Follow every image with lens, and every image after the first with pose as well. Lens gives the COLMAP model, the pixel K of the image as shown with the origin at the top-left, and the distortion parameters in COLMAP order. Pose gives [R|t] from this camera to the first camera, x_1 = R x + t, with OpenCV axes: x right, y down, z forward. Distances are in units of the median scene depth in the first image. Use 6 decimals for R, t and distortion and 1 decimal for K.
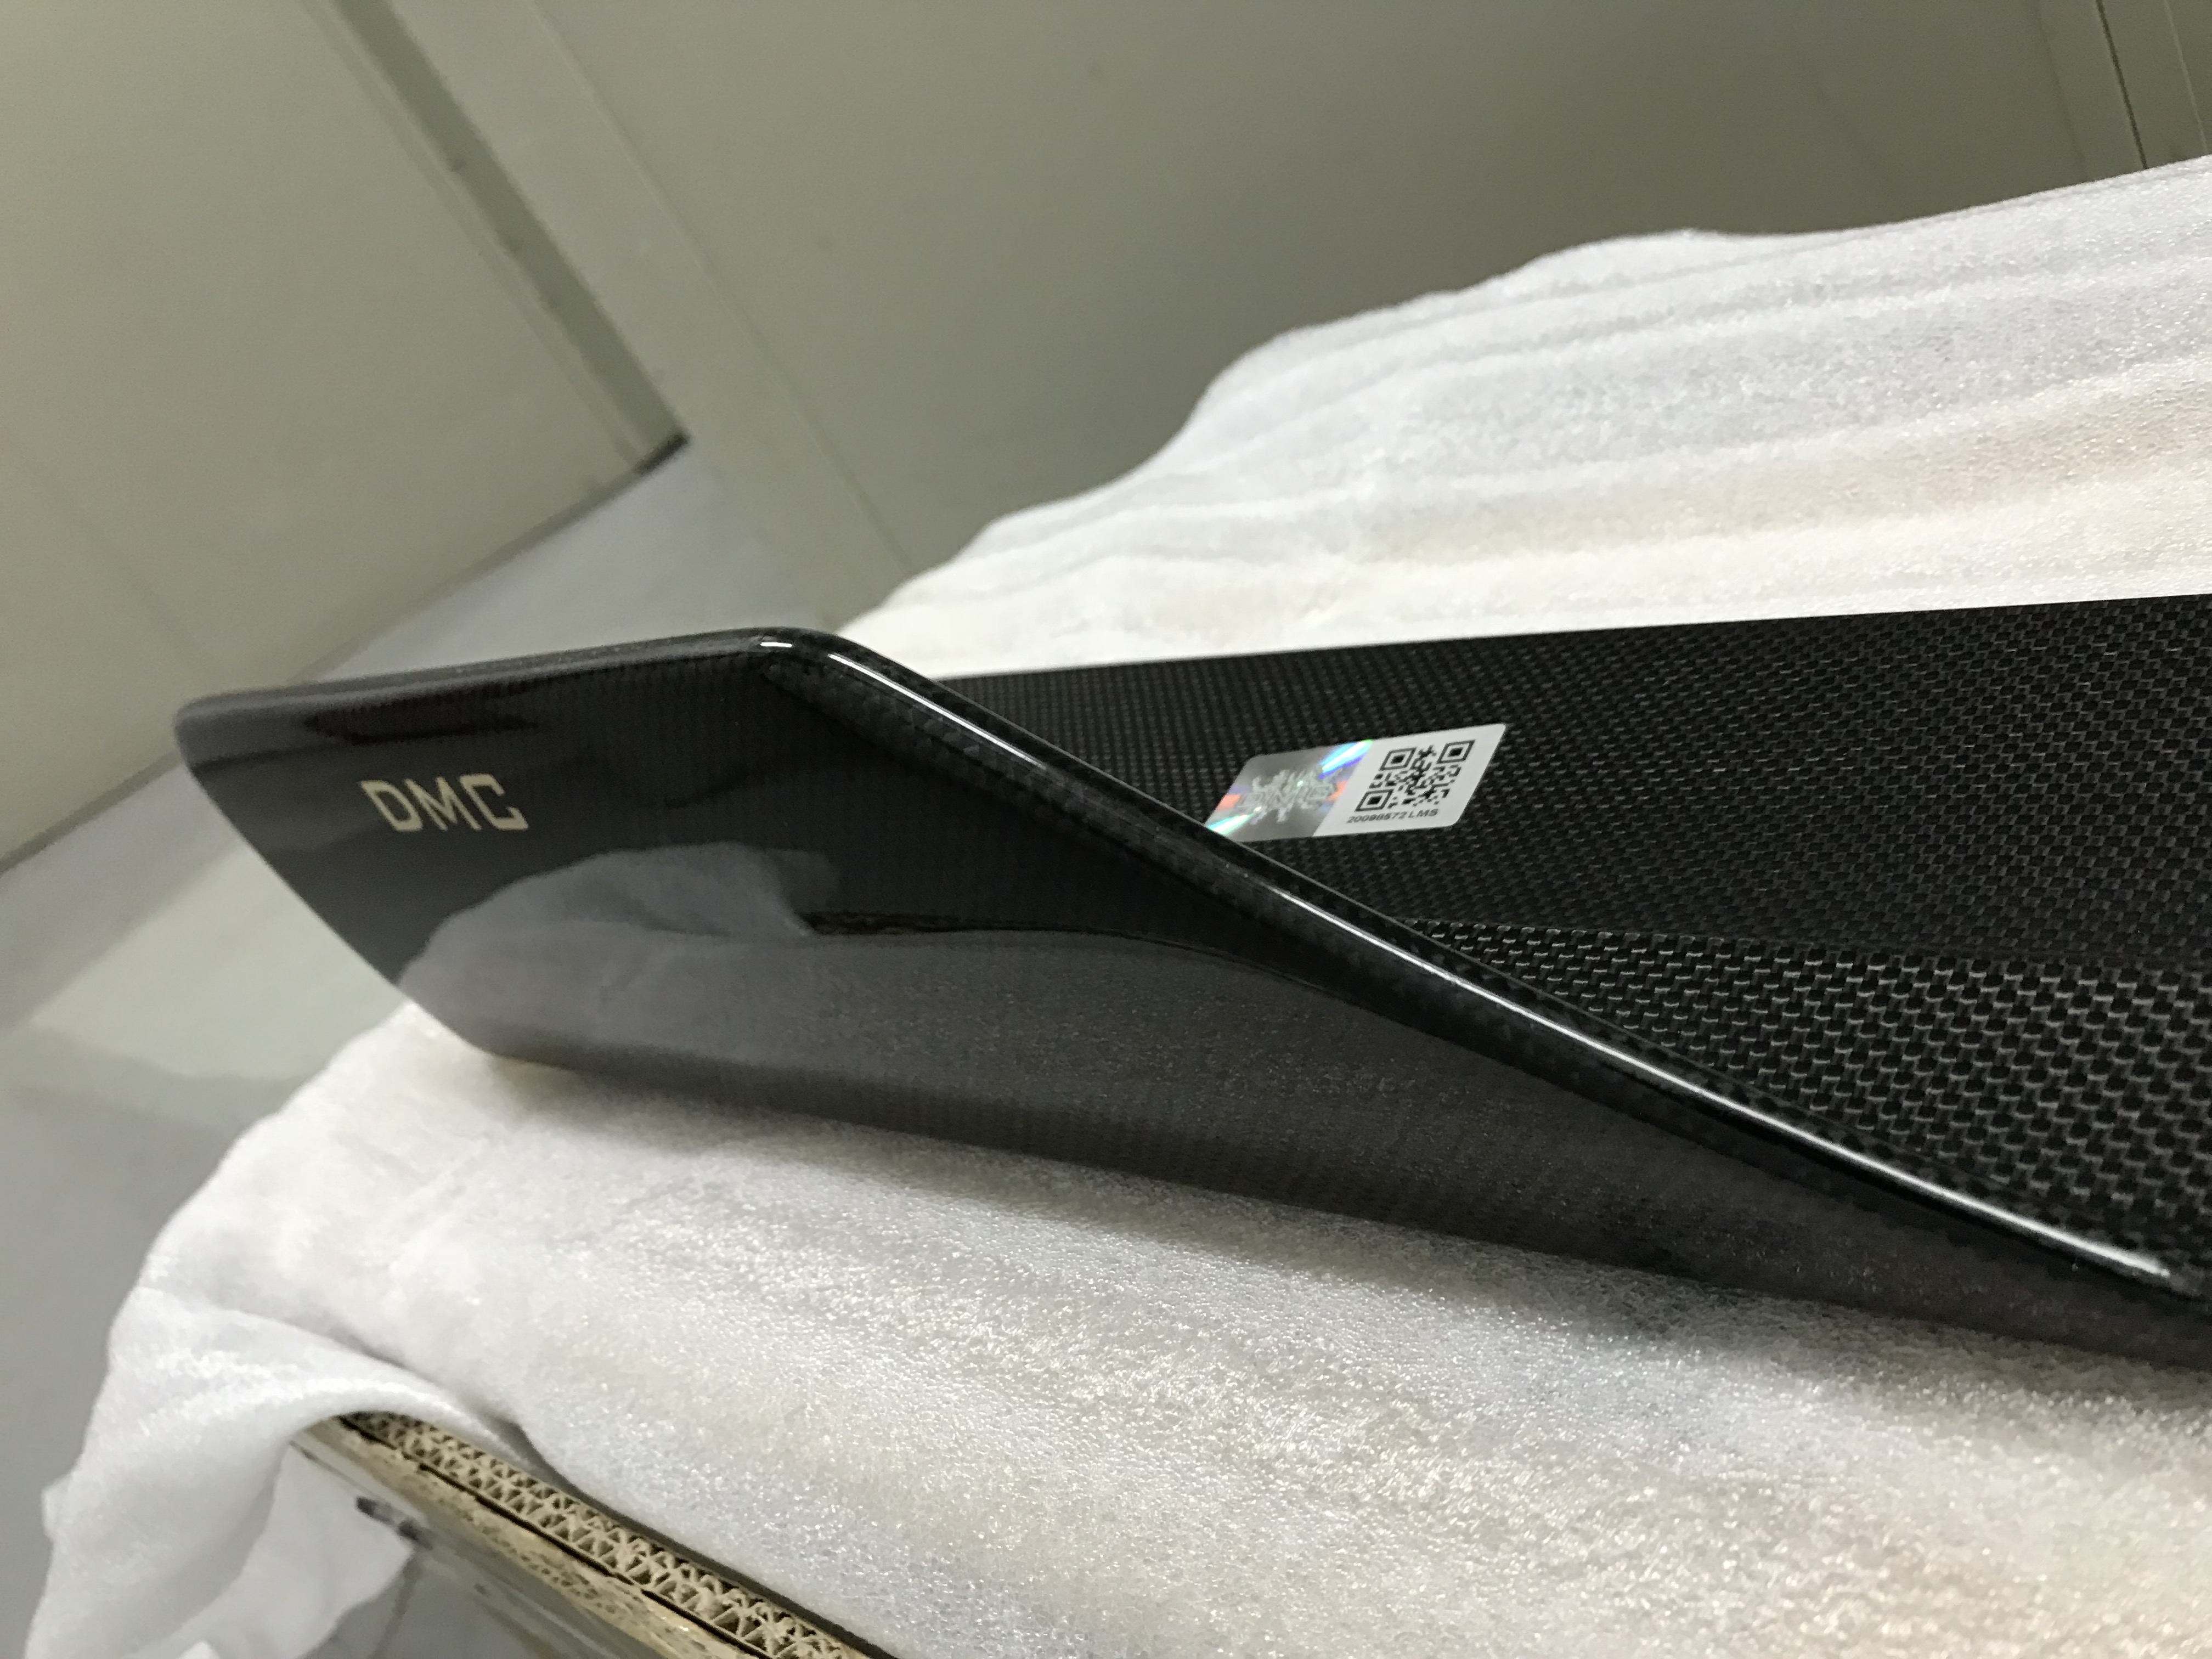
lens RADIAL K [[1828.1, 0, 1106.0], [0, 1828.1, 829.5], [0, 0, 1]] dist [-0.015882, 0.001372]
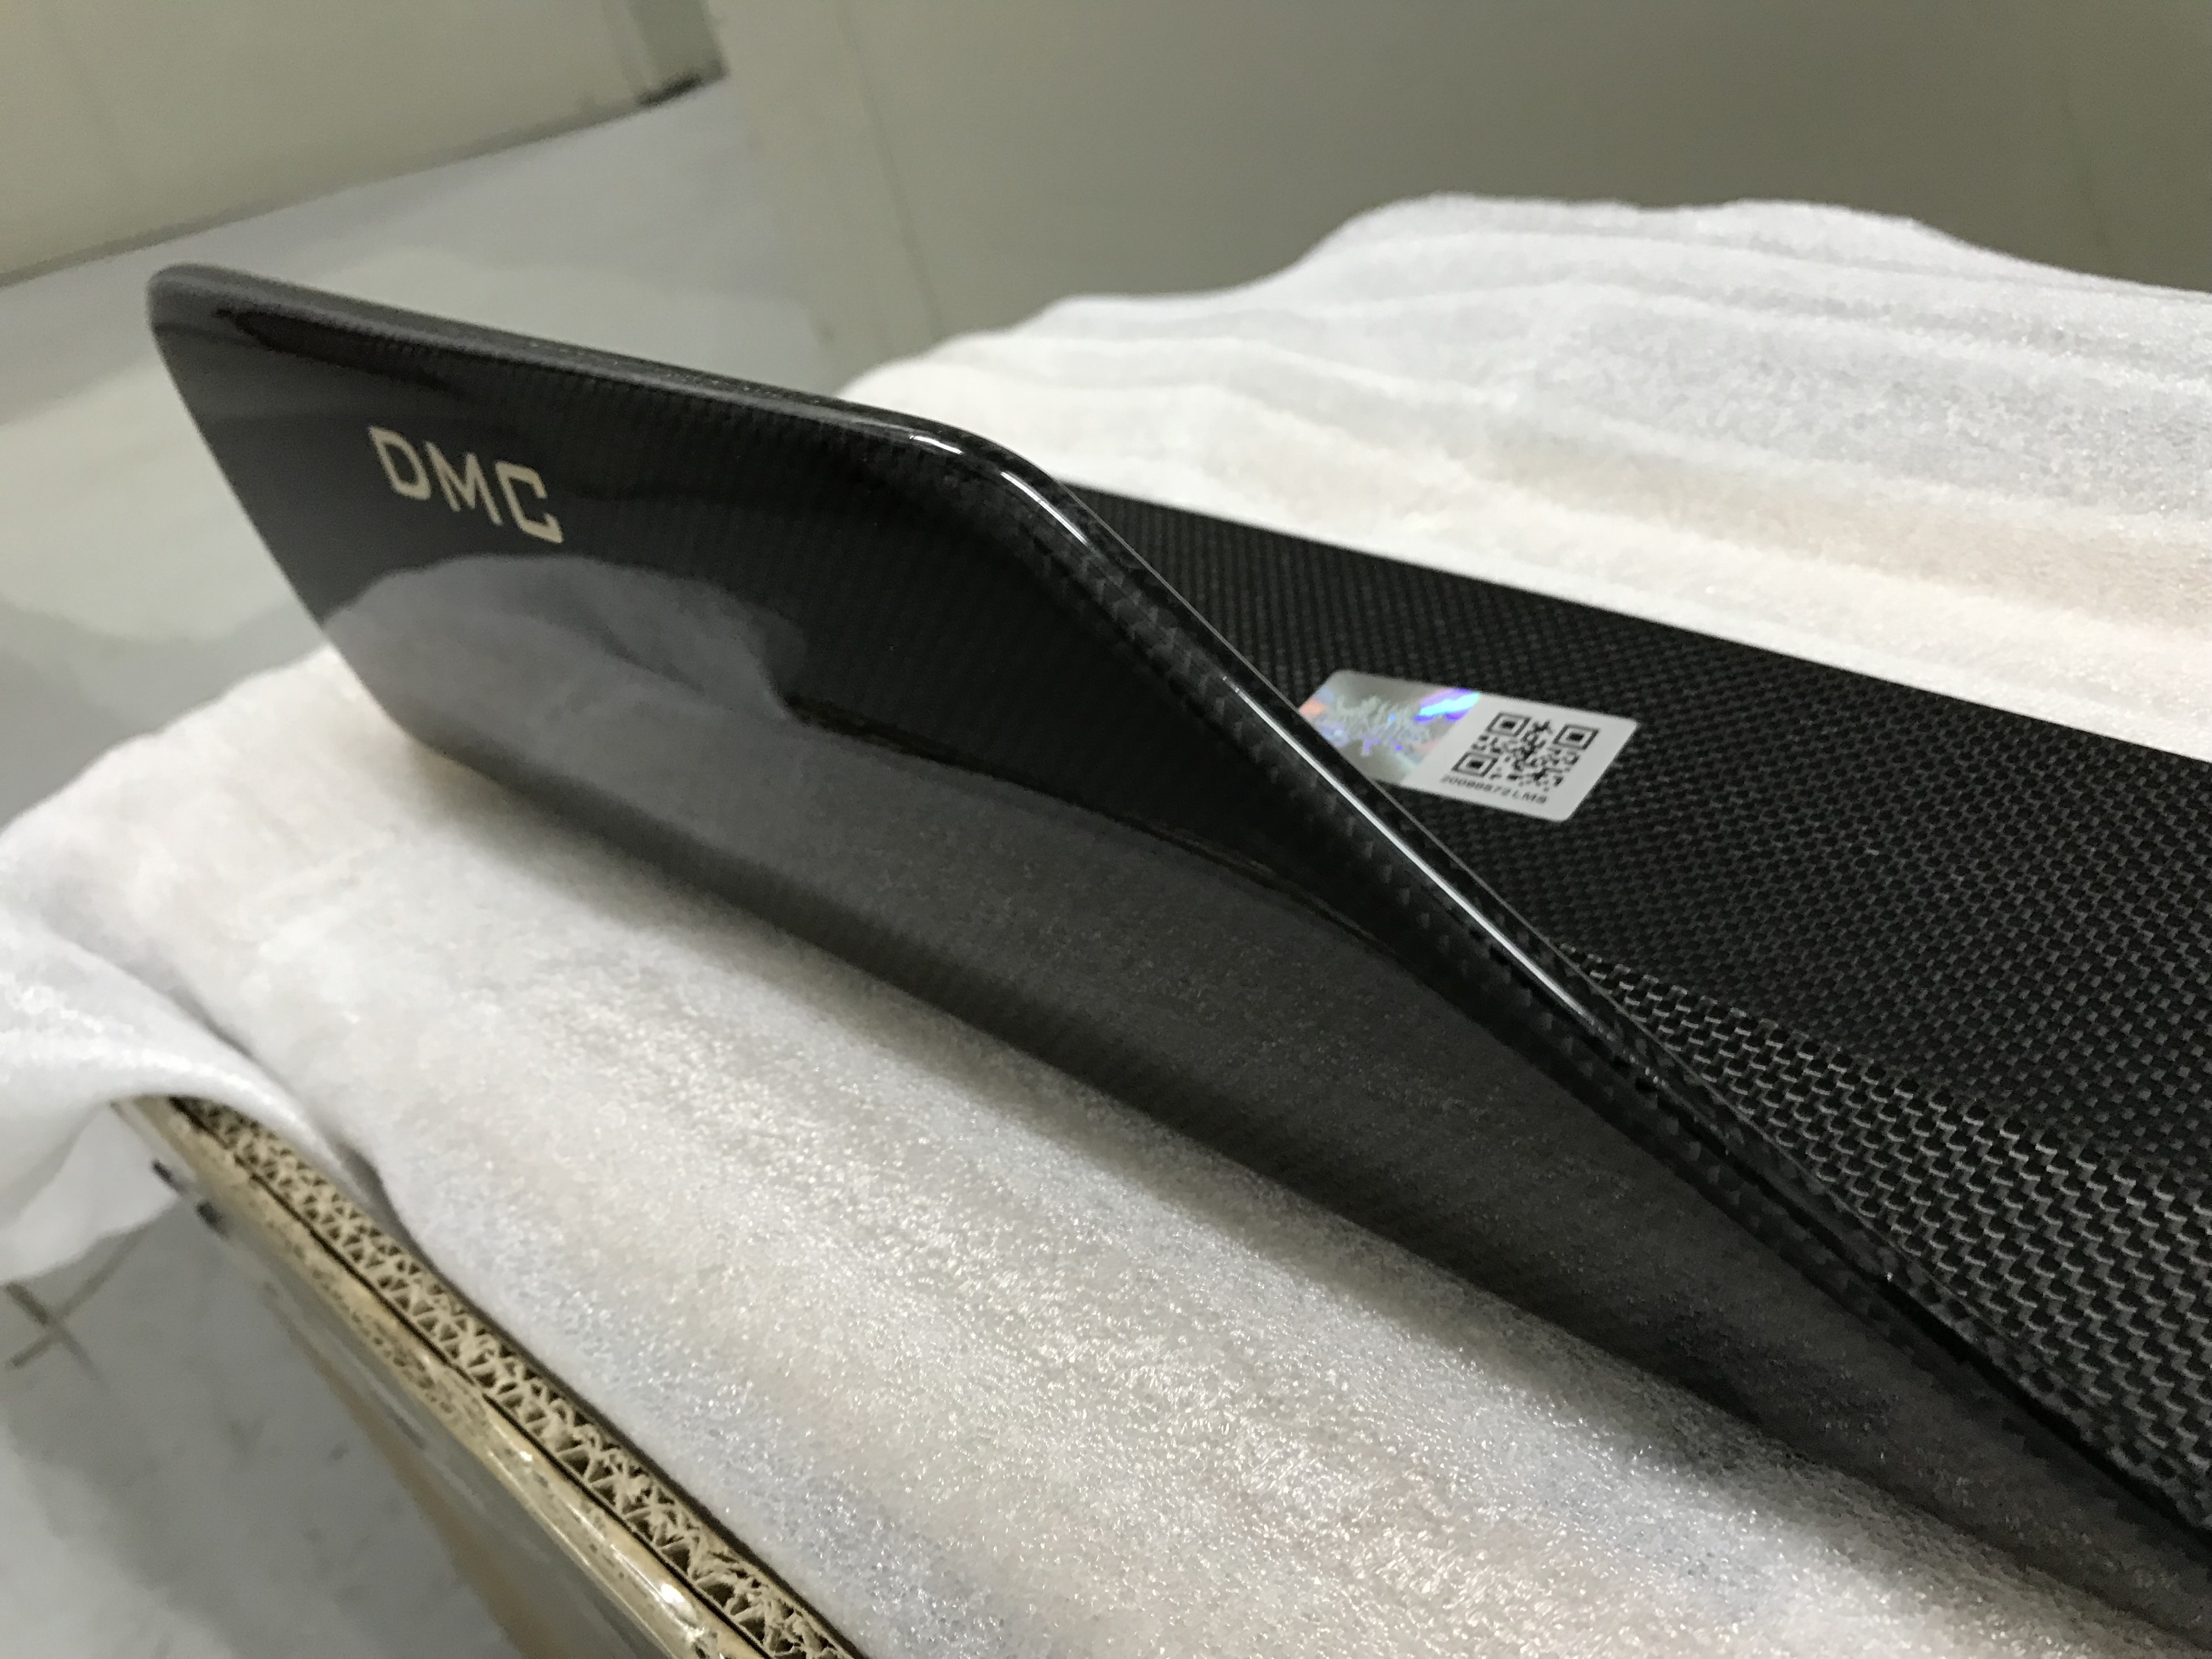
lens RADIAL K [[1845.6, 0, 1106.0], [0, 1845.6, 829.5], [0, 0, 1]] dist [-0.006006, -0.005502]
pose [[0.960385, 0.265754, 0.083876, -0.105336], [-0.273604, 0.956346, 0.102679, -0.030896], [-0.052927, -0.121560, 0.991172, 0.102746]]
